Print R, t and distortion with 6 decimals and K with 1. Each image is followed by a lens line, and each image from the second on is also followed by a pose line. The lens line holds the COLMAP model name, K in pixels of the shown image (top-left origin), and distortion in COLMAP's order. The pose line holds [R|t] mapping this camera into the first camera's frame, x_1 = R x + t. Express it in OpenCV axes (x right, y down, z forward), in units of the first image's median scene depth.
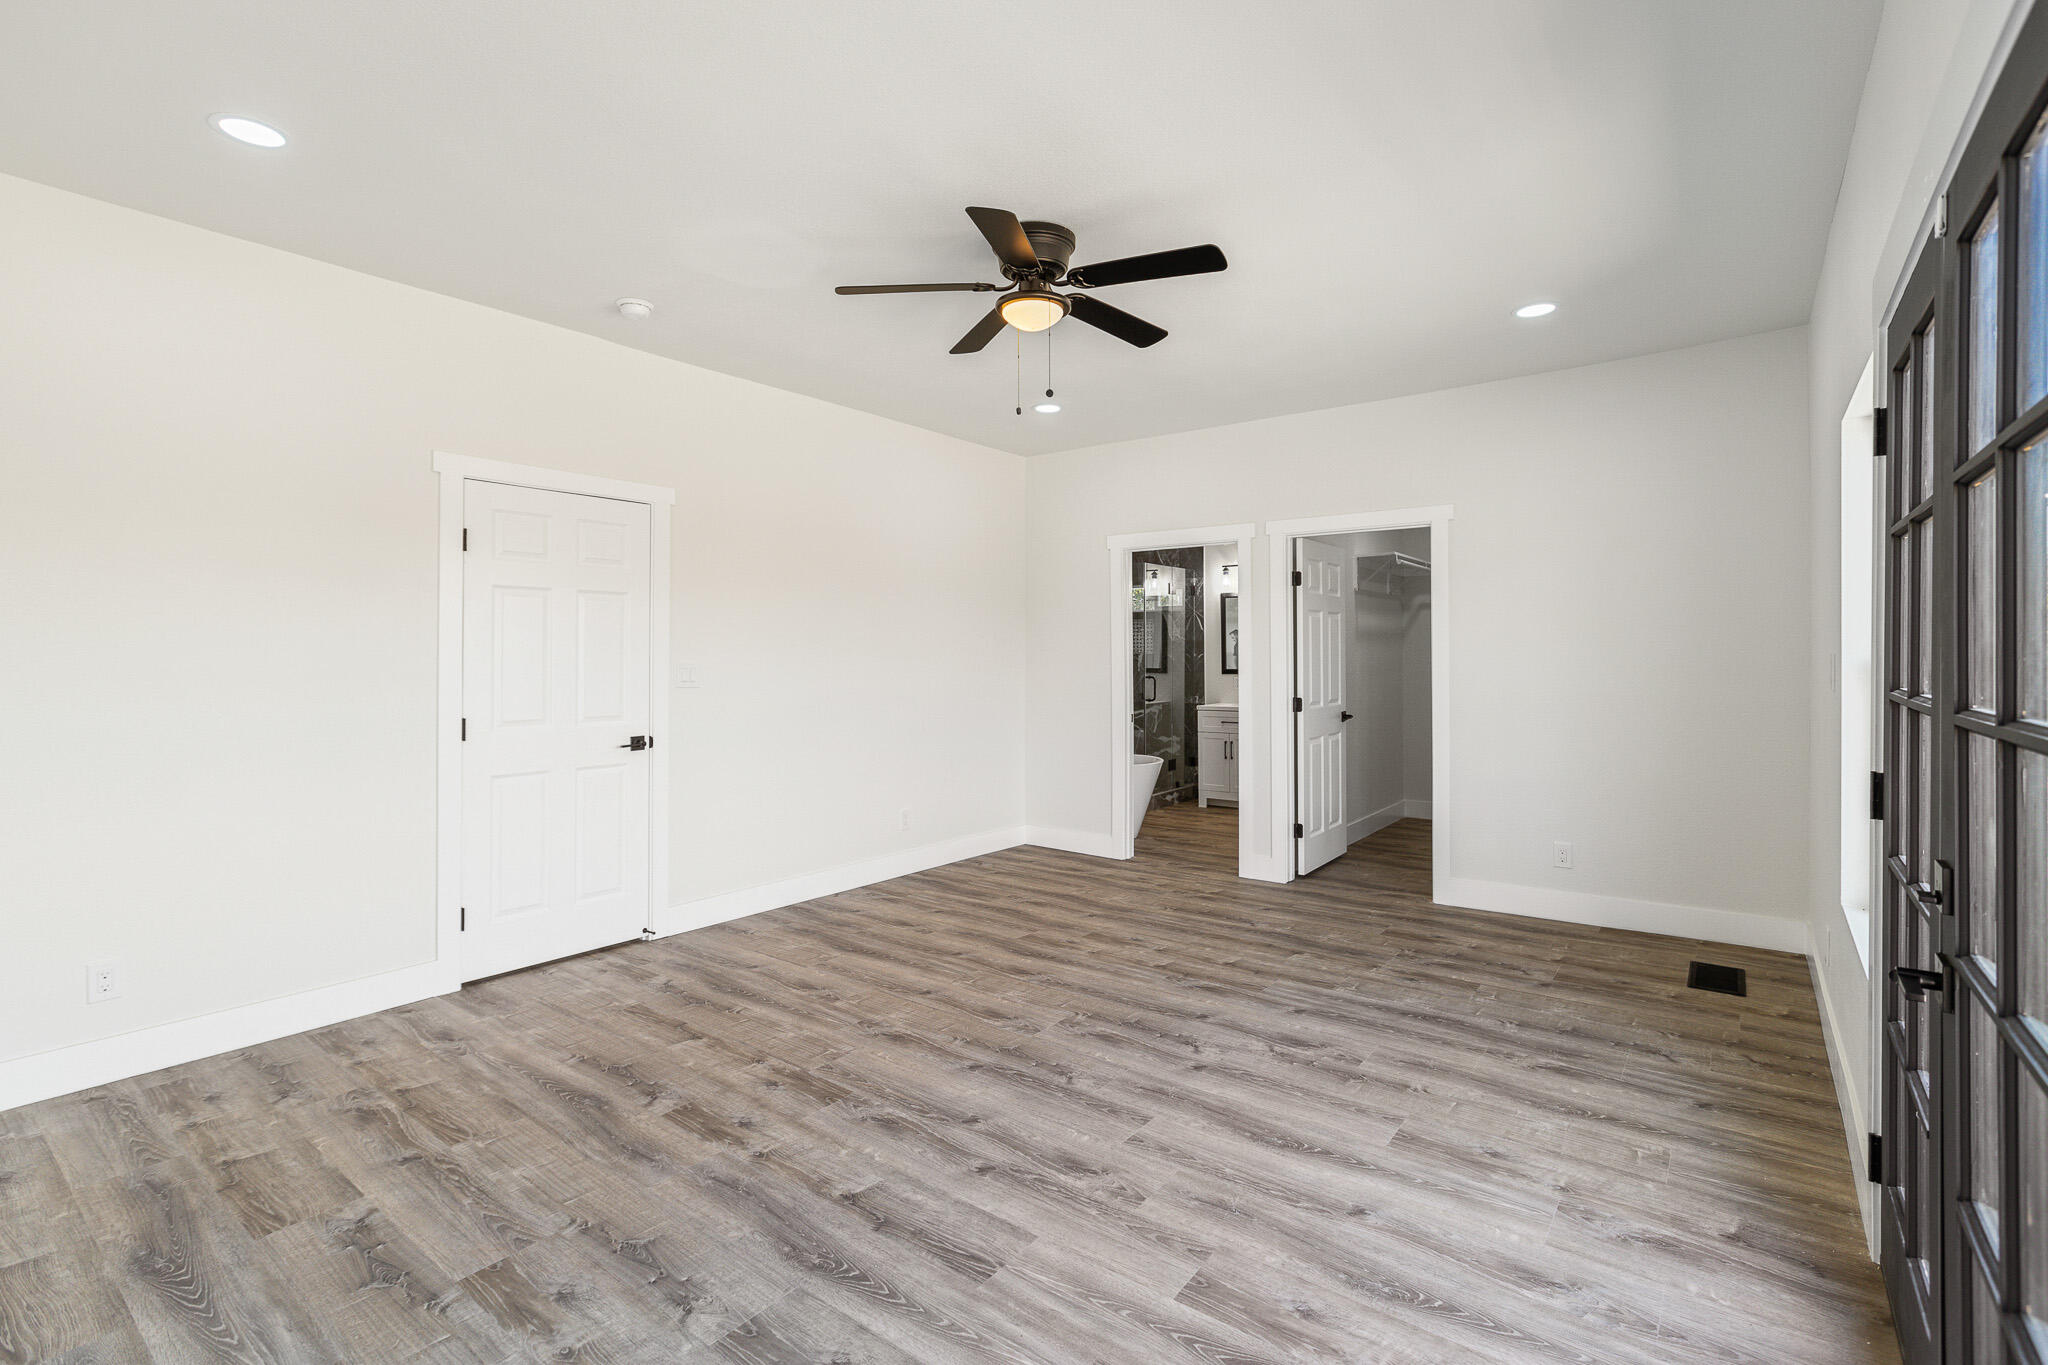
lens RADIAL K [[923.9, 0, 1026.3], [0, 923.9, 708.2], [0, 0, 1]] dist [0.000673, 0.000233]
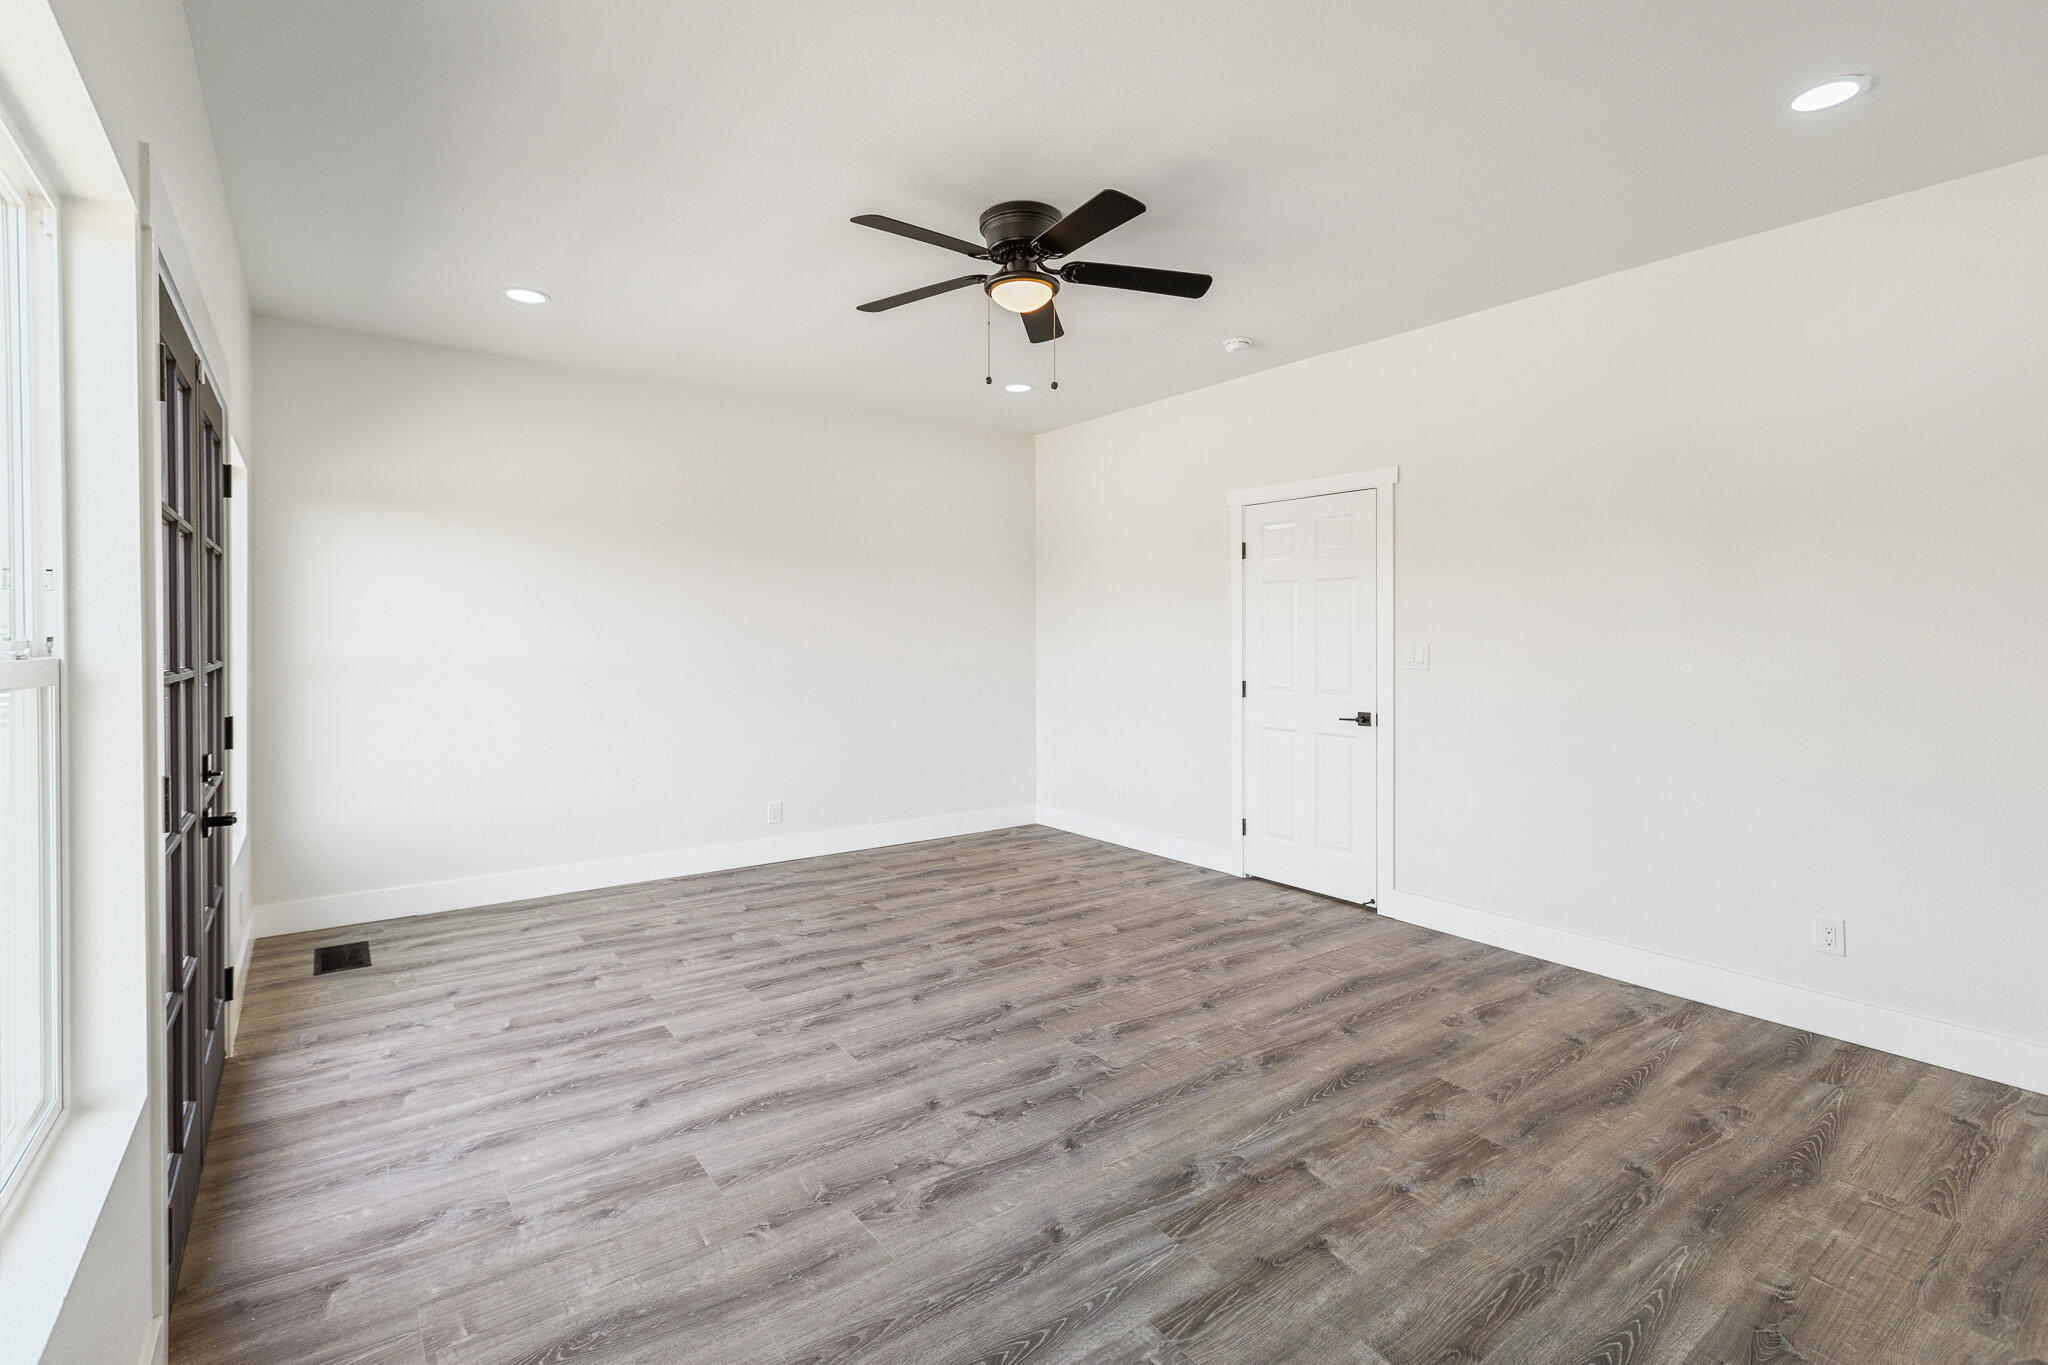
lens RADIAL K [[938.9, 0, 1029.1], [0, 938.9, 639.3], [0, 0, 1]] dist [0.006073, -0.000855]
pose [[-0.266781, 0.007386, -0.963729, 0.993683], [-0.055047, 0.998221, 0.022889, -0.078058], [0.962184, 0.059156, -0.265900, 1.261897]]
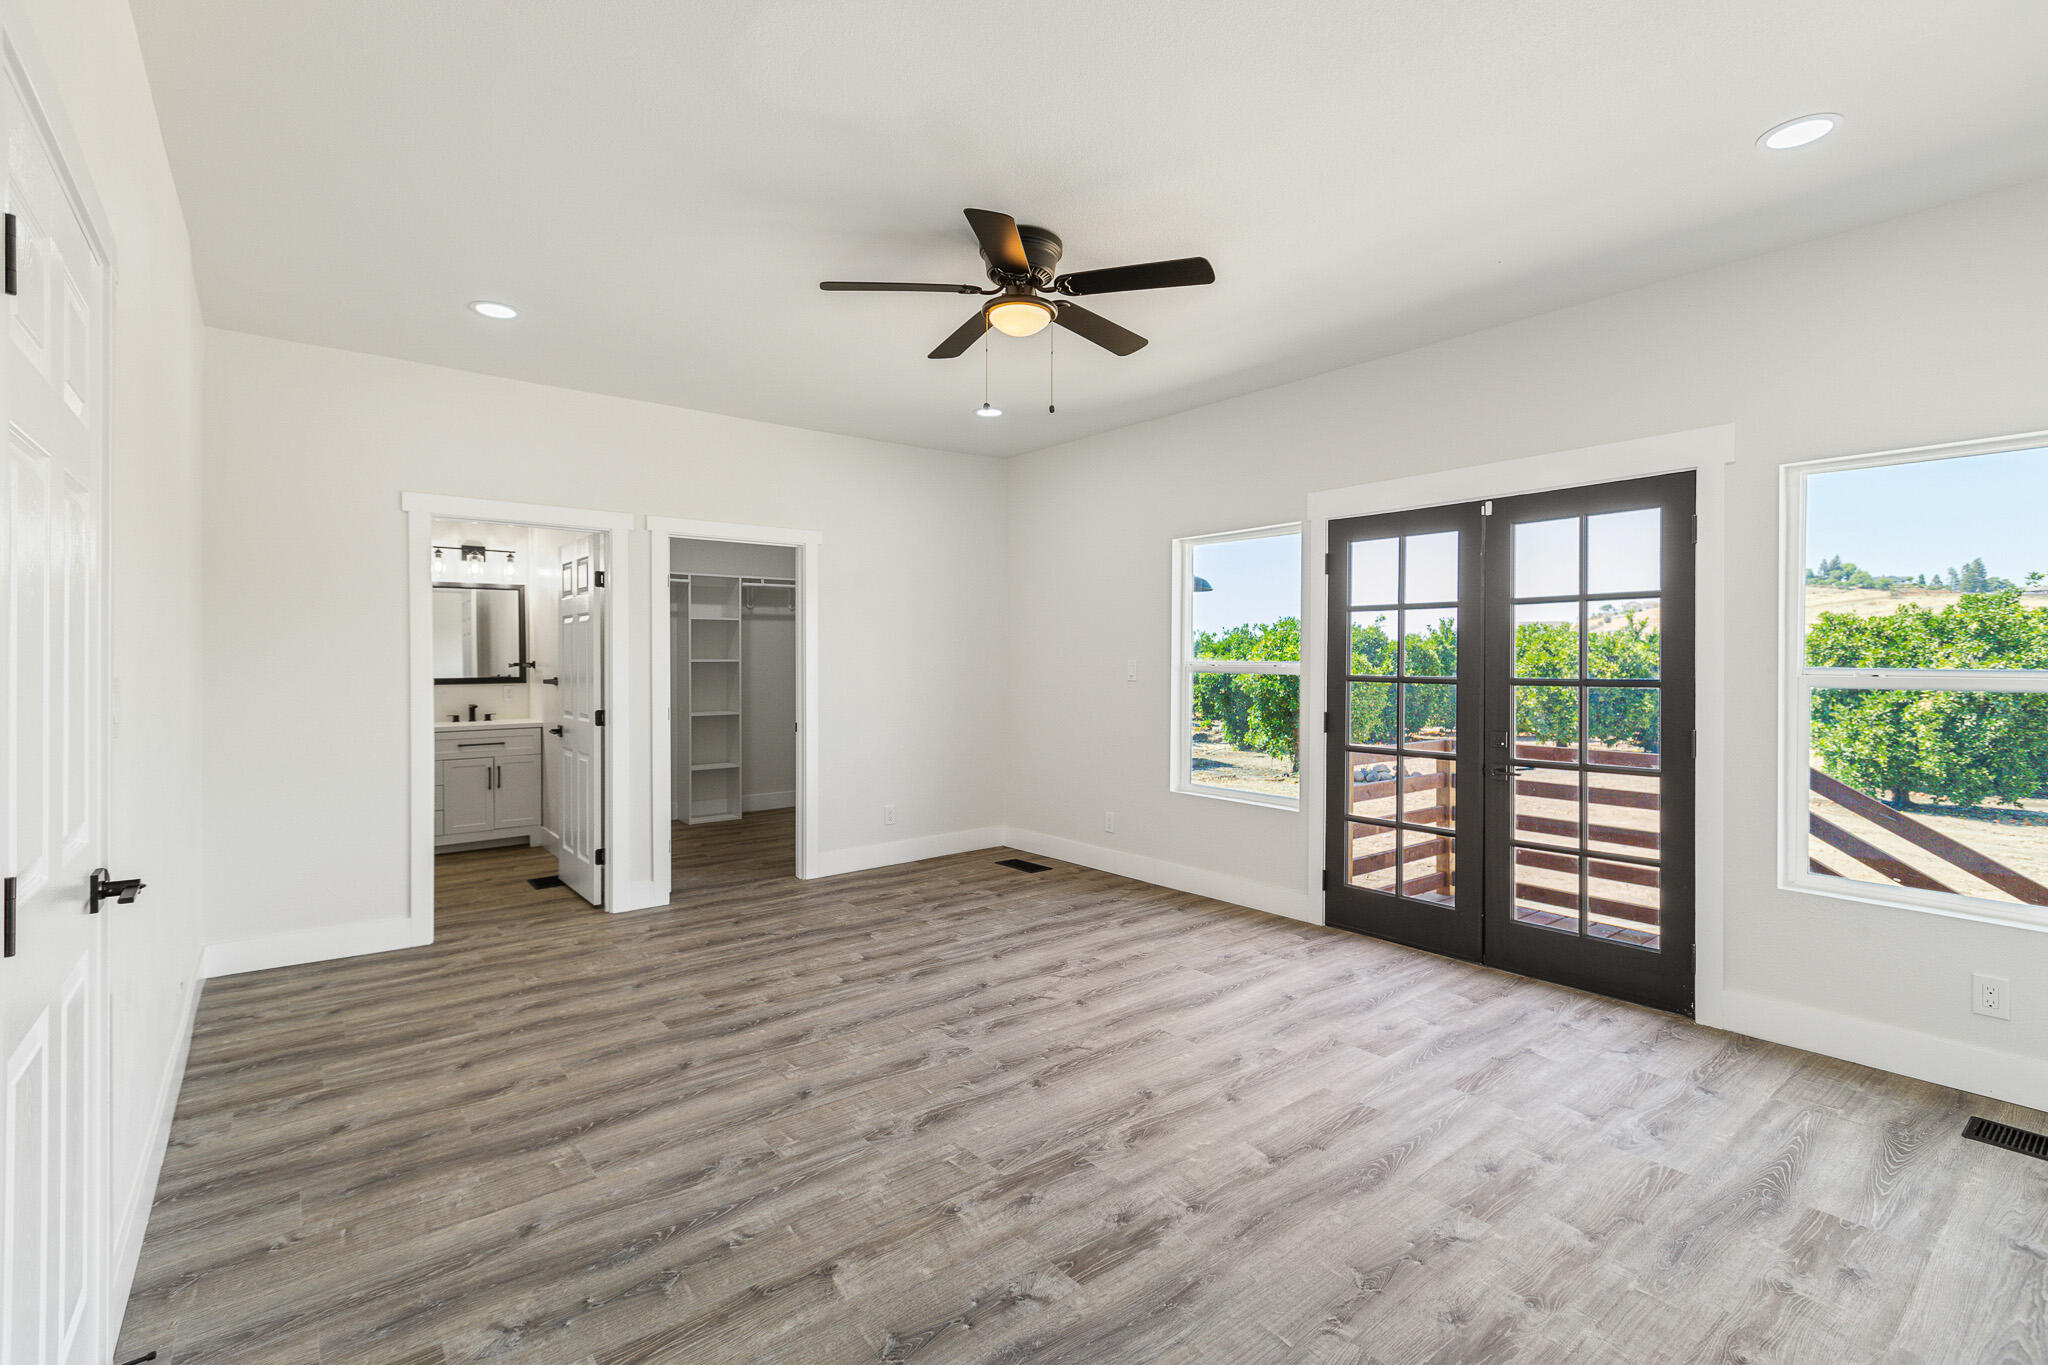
lens RADIAL K [[926.6, 0, 1018.2], [0, 926.6, 660.4], [0, 0, 1]] dist [0.002074, -0.000256]
pose [[0.248544, 0.002951, 0.968616, -0.979948], [0.054835, 0.998349, -0.017112, -0.040525], [-0.967067, 0.057367, 0.247972, 0.729600]]
